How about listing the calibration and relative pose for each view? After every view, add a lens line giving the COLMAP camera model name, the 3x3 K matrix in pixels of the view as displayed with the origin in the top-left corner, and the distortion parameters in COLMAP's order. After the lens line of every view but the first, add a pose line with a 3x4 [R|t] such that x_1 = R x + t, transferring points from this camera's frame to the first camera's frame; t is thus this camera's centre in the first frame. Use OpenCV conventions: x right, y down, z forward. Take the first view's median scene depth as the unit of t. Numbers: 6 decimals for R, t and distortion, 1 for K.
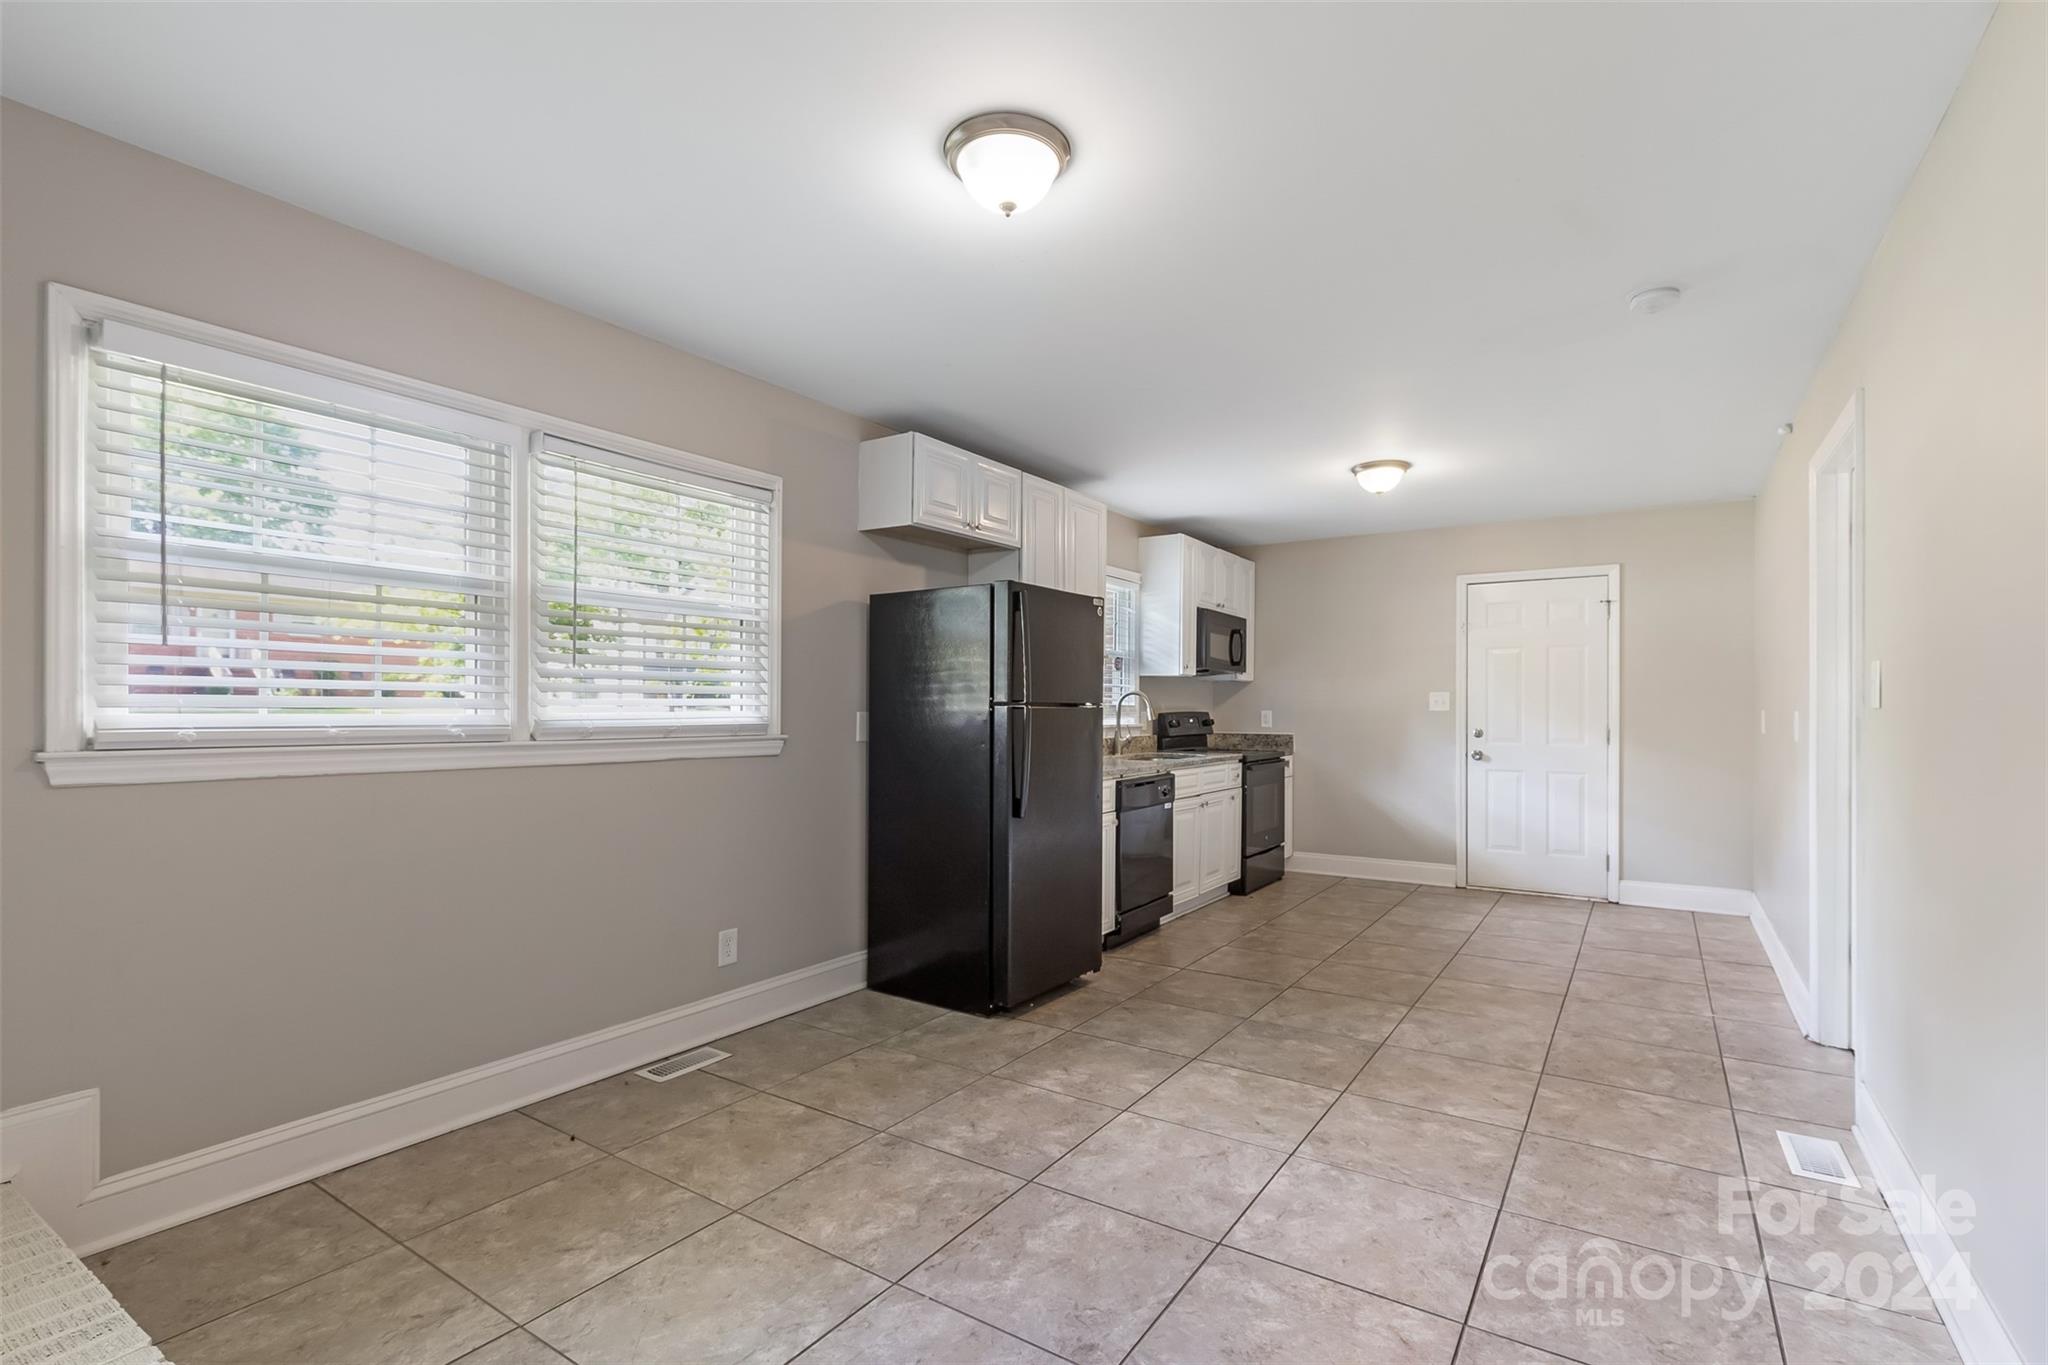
lens RADIAL K [[940.9, 0, 1037.9], [0, 940.9, 701.9], [0, 0, 1]] dist [-0.000579, -0.000034]
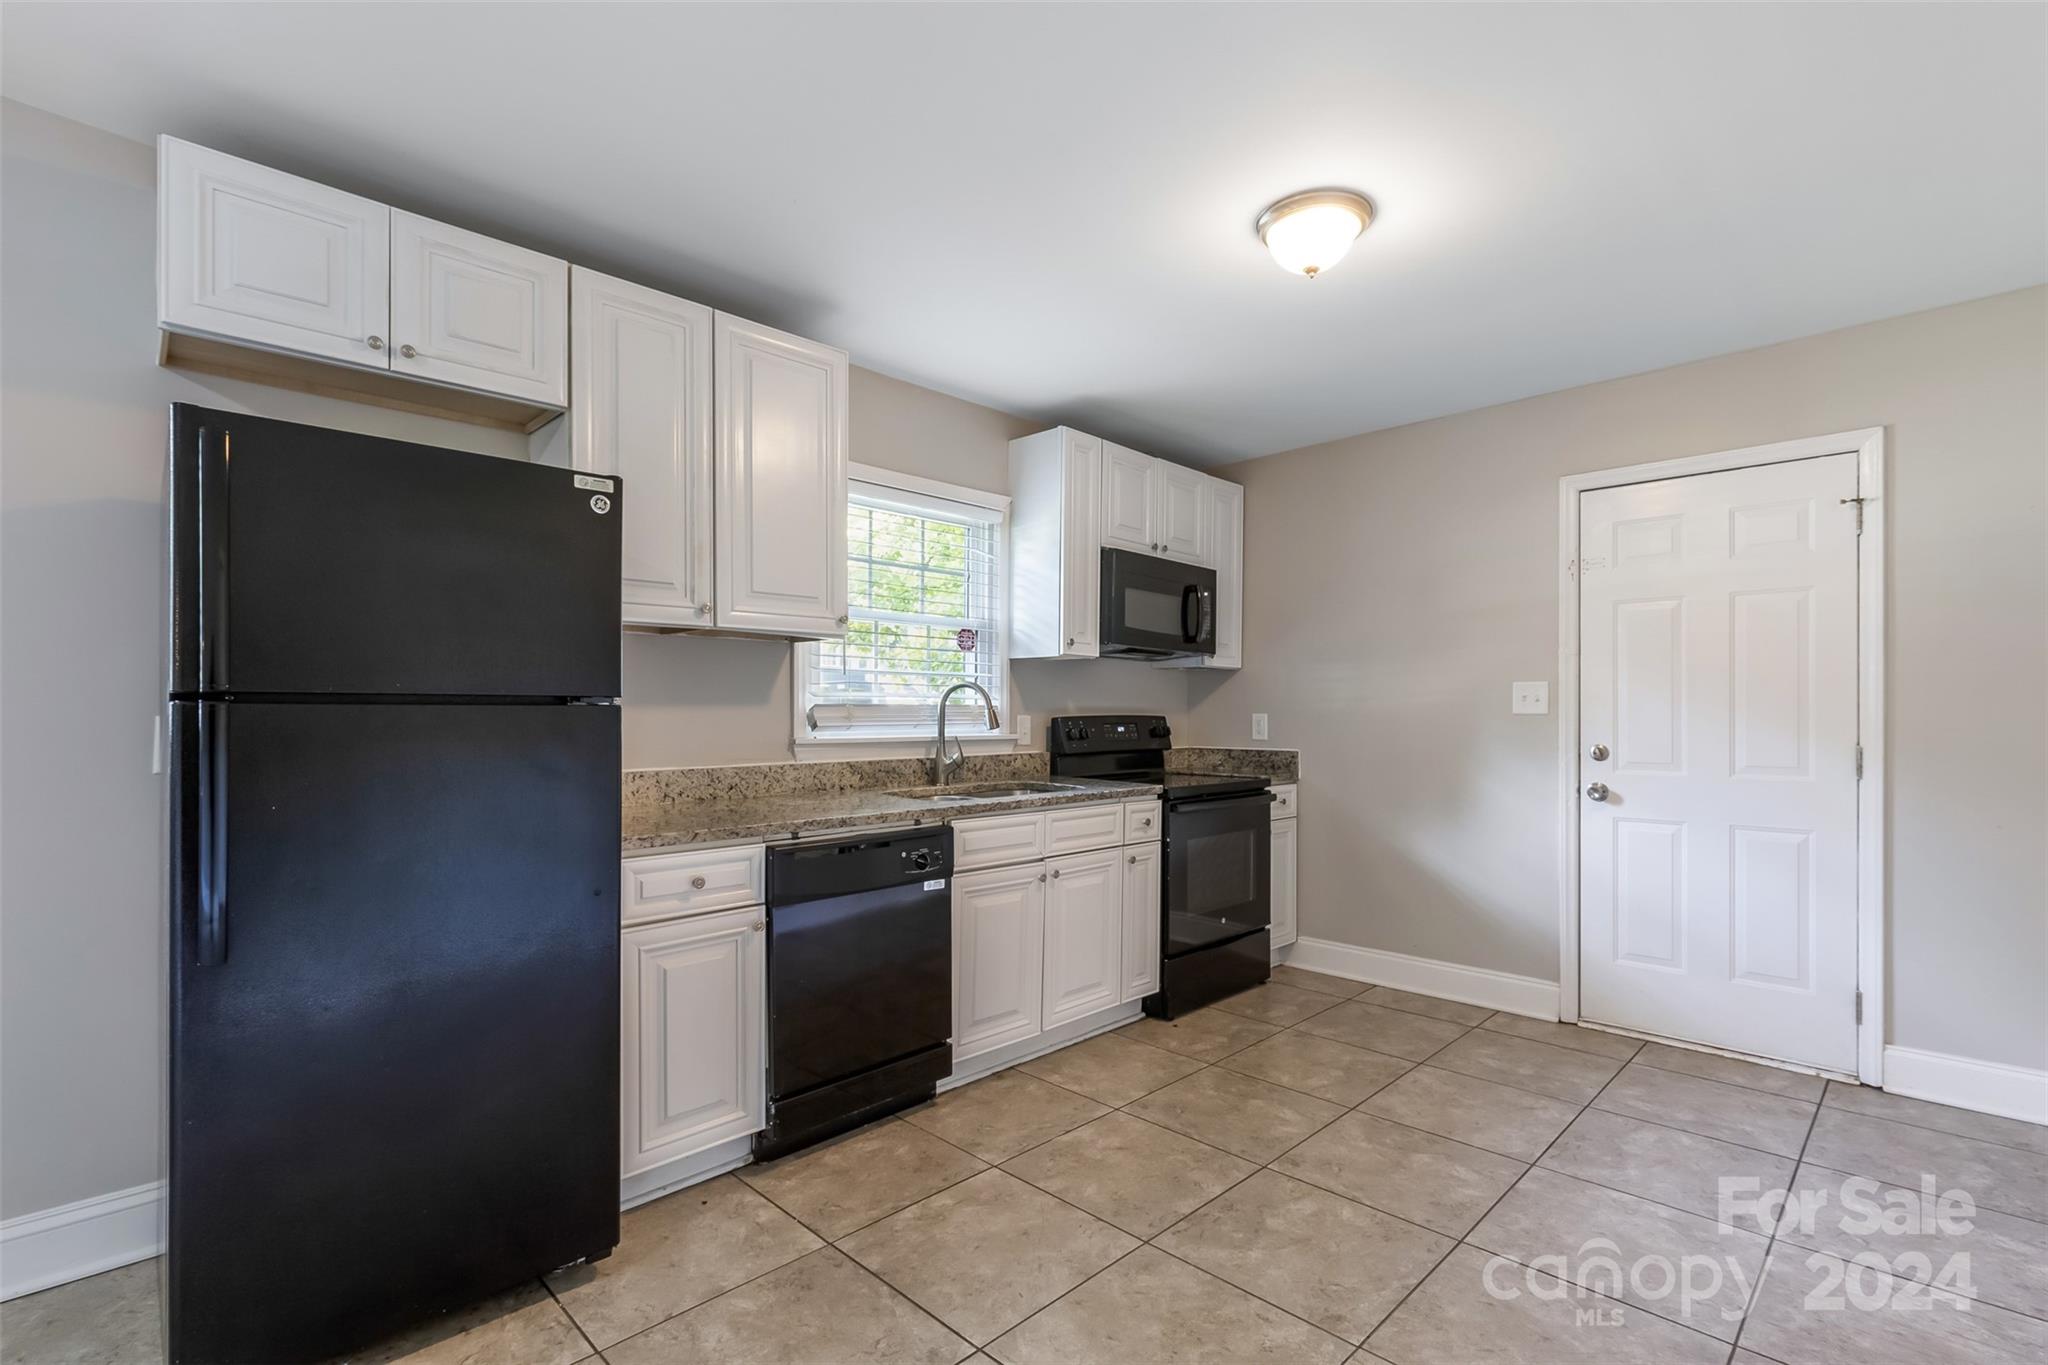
lens RADIAL K [[940.9, 0, 1038.4], [0, 940.9, 708.5], [0, 0, 1]] dist [-0.000579, -0.000034]
pose [[0.980818, -0.002549, -0.194909, 0.385516], [0.002928, 0.999994, 0.001658, 0.007172], [0.194903, -0.002197, 0.980820, 0.590047]]
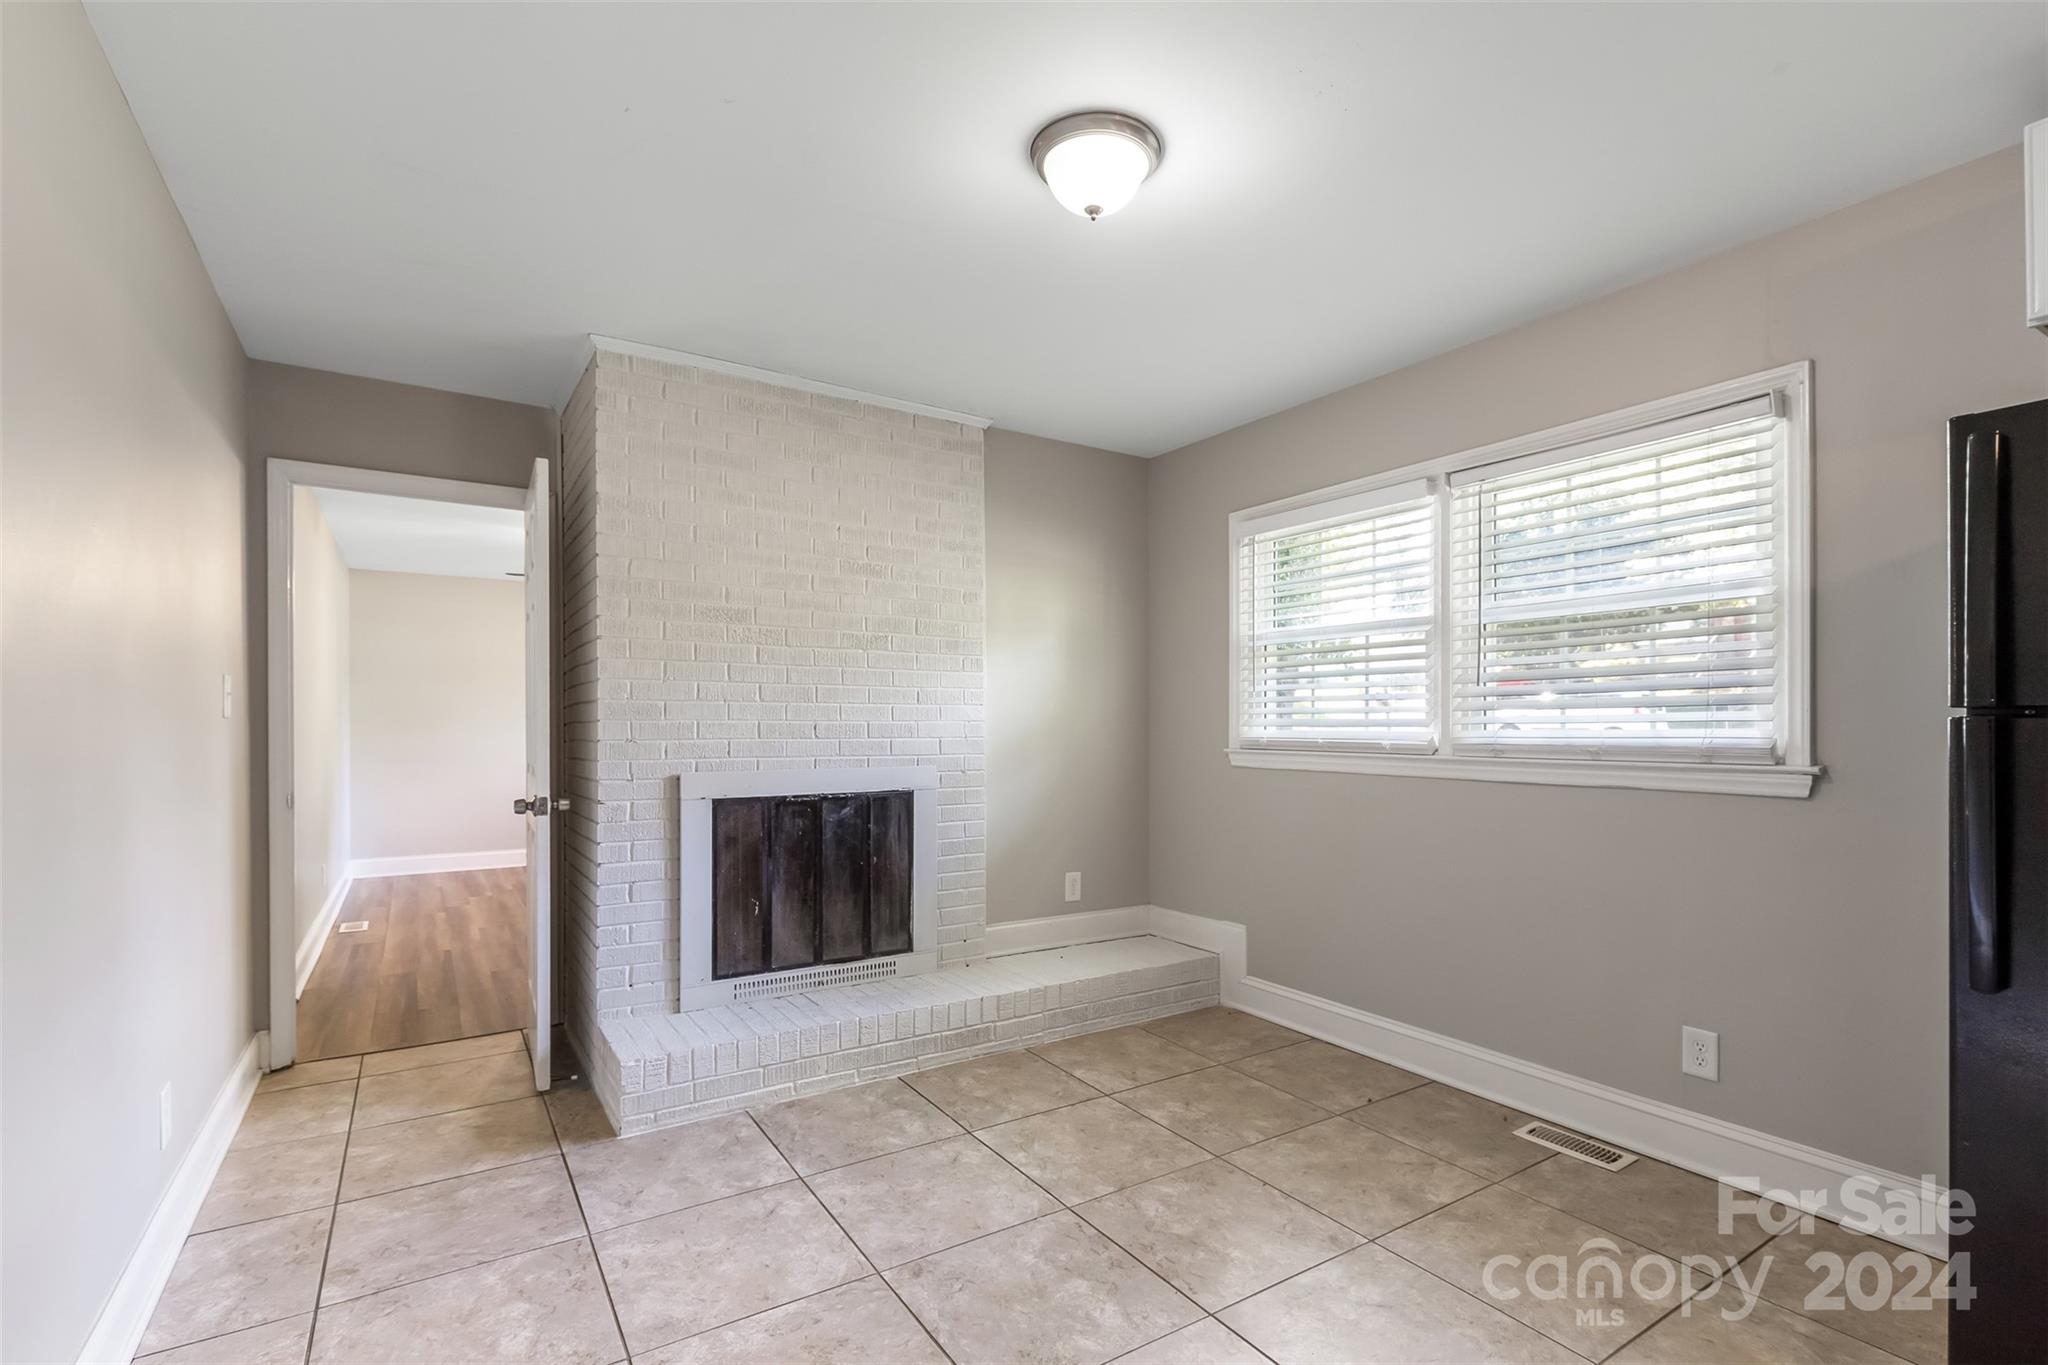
lens RADIAL K [[940.9, 0, 1041.0], [0, 940.9, 727.8], [0, 0, 1]] dist [-0.000579, -0.000034]
pose [[-0.401417, 0.000305, -0.915895, 0.463937], [0.007985, 0.999963, -0.003167, 0.005746], [0.915860, -0.008585, -0.401405, 0.705612]]
